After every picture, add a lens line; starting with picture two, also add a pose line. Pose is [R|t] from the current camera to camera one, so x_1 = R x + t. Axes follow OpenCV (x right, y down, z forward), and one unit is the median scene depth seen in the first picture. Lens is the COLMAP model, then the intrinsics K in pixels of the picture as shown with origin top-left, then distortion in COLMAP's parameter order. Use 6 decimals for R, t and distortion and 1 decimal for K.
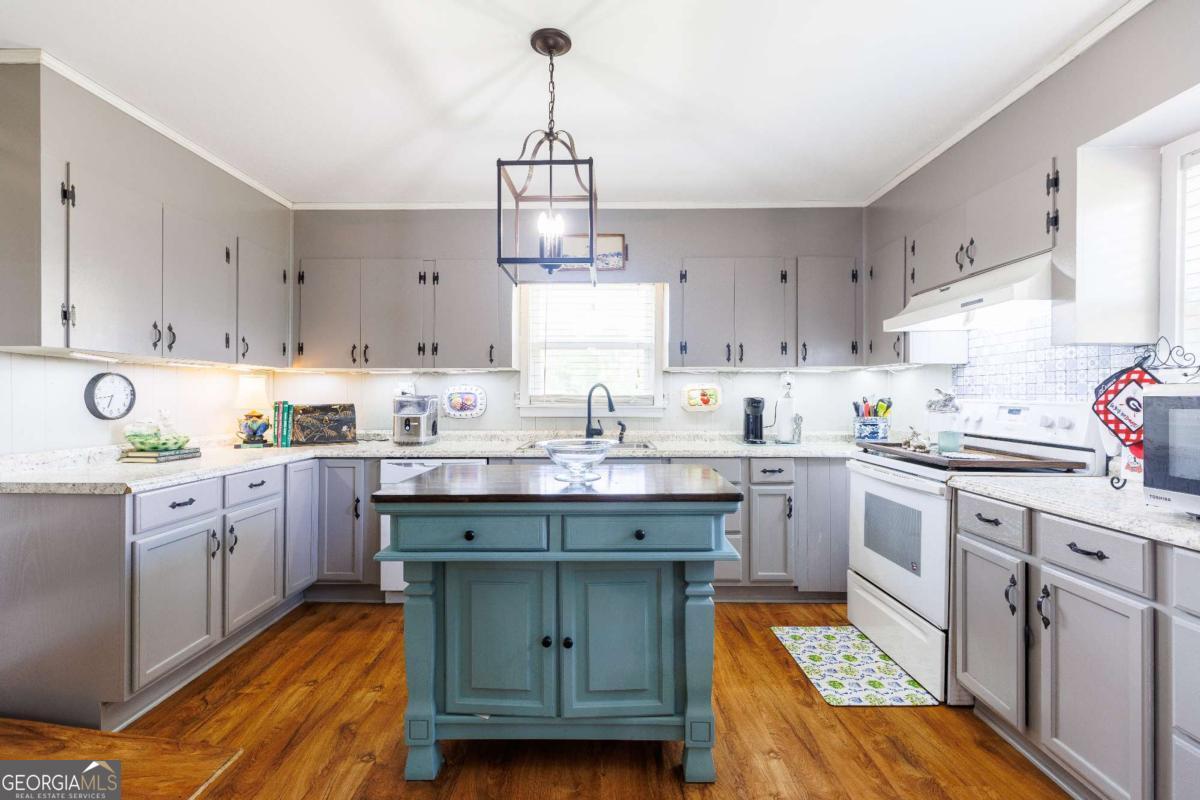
lens RADIAL K [[528.1, 0, 601.7], [0, 528.1, 398.3], [0, 0, 1]] dist [0.002484, 0.000101]
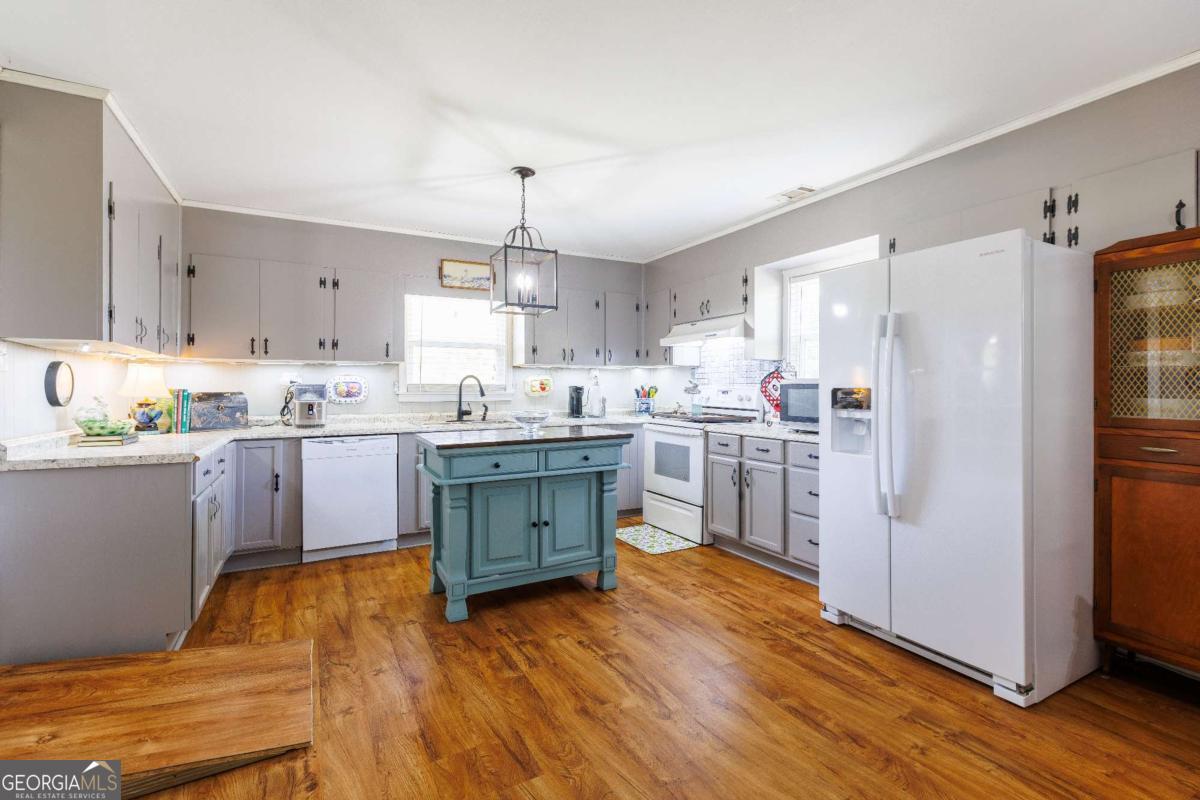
lens RADIAL K [[528.1, 0, 596.4], [0, 528.1, 390.8], [0, 0, 1]] dist [0.002484, 0.000101]
pose [[0.879430, -0.004705, 0.476006, -0.516436], [0.002932, 0.999986, 0.004466, 0.008061], [-0.476020, -0.002532, 0.879431, -0.432676]]
